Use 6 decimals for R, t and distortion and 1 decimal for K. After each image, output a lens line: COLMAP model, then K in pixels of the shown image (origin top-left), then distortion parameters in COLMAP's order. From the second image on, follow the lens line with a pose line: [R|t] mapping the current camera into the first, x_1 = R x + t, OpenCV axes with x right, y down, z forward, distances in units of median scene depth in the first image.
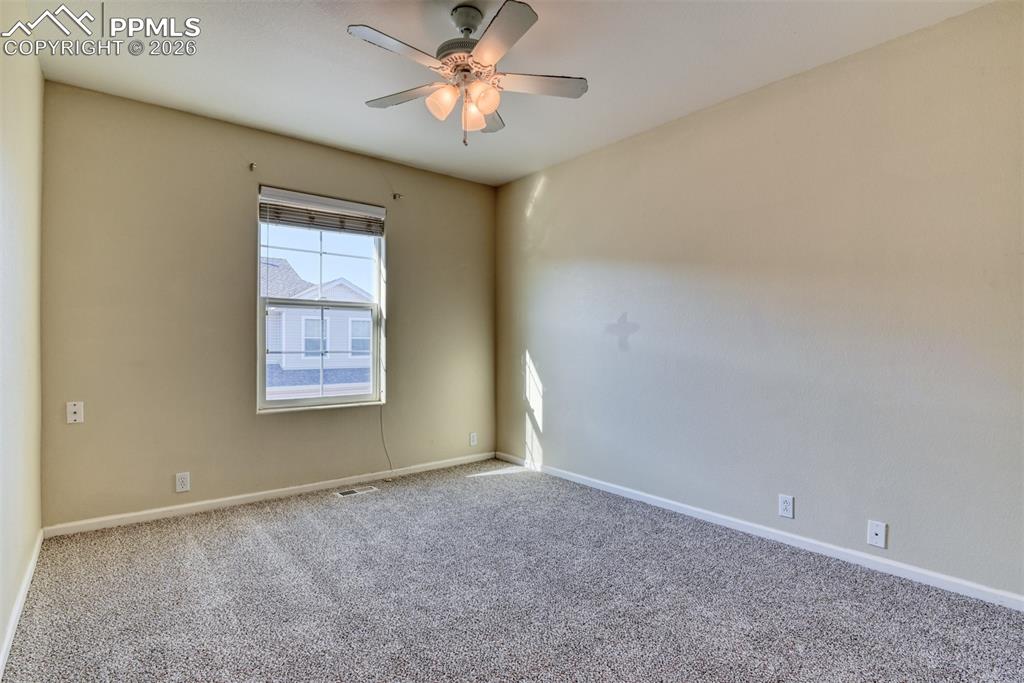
lens RADIAL K [[506.1, 0, 508.4], [0, 506.1, 338.4], [0, 0, 1]] dist [-0.017588, -0.007037]
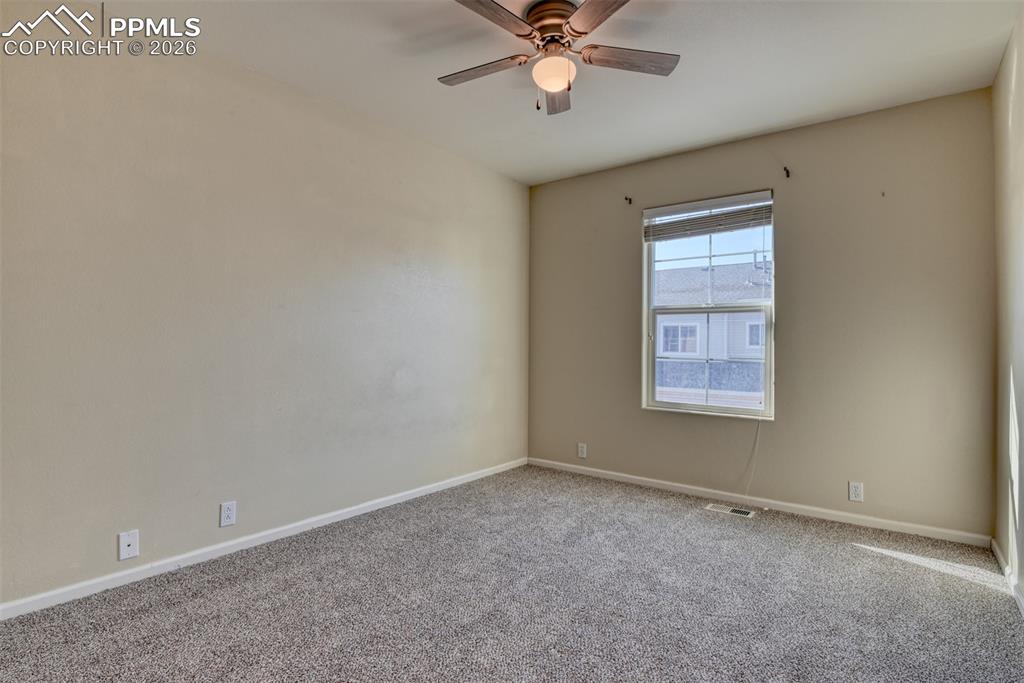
lens RADIAL K [[506.1, 0, 498.0], [0, 506.1, 334.2], [0, 0, 1]] dist [-0.017588, -0.007037]
pose [[0.203976, -0.015837, -0.978848, 0.533267], [-0.001001, 0.999865, -0.016385, -0.001803], [0.978975, 0.004322, 0.203933, 0.416540]]
